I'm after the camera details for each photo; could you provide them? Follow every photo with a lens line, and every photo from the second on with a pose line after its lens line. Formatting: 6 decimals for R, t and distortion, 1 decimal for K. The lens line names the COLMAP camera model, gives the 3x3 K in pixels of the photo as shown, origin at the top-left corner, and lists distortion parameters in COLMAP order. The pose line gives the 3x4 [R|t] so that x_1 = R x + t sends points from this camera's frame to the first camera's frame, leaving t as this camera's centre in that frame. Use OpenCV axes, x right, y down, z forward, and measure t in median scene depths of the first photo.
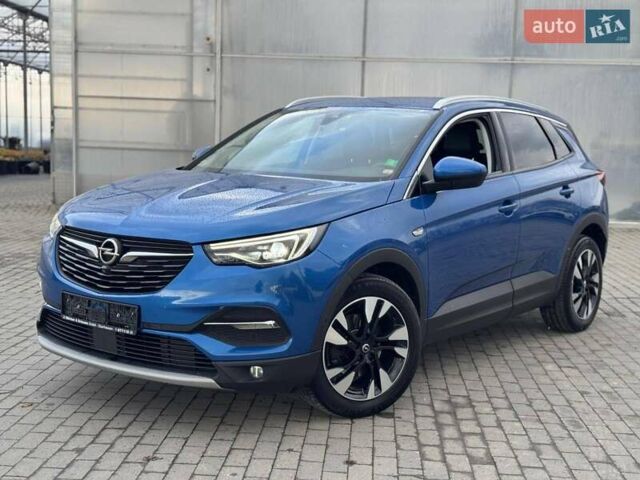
lens RADIAL K [[873.6, 0, 320.0], [0, 873.6, 240.0], [0, 0, 1]] dist [0.181320, -0.371172]
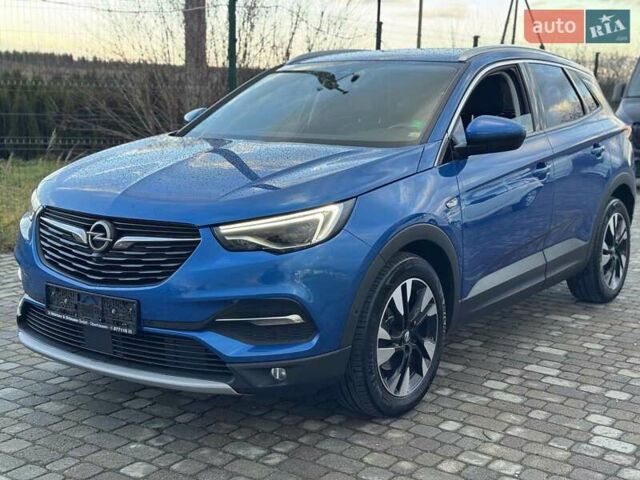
lens RADIAL K [[873.6, 0, 320.0], [0, 873.6, 240.0], [0, 0, 1]] dist [0.181320, -0.371172]
pose [[0.999336, -0.023781, 0.027618, -0.049180], [0.022413, 0.998556, 0.048824, -0.020332], [-0.028740, -0.048172, 0.998426, 0.138462]]
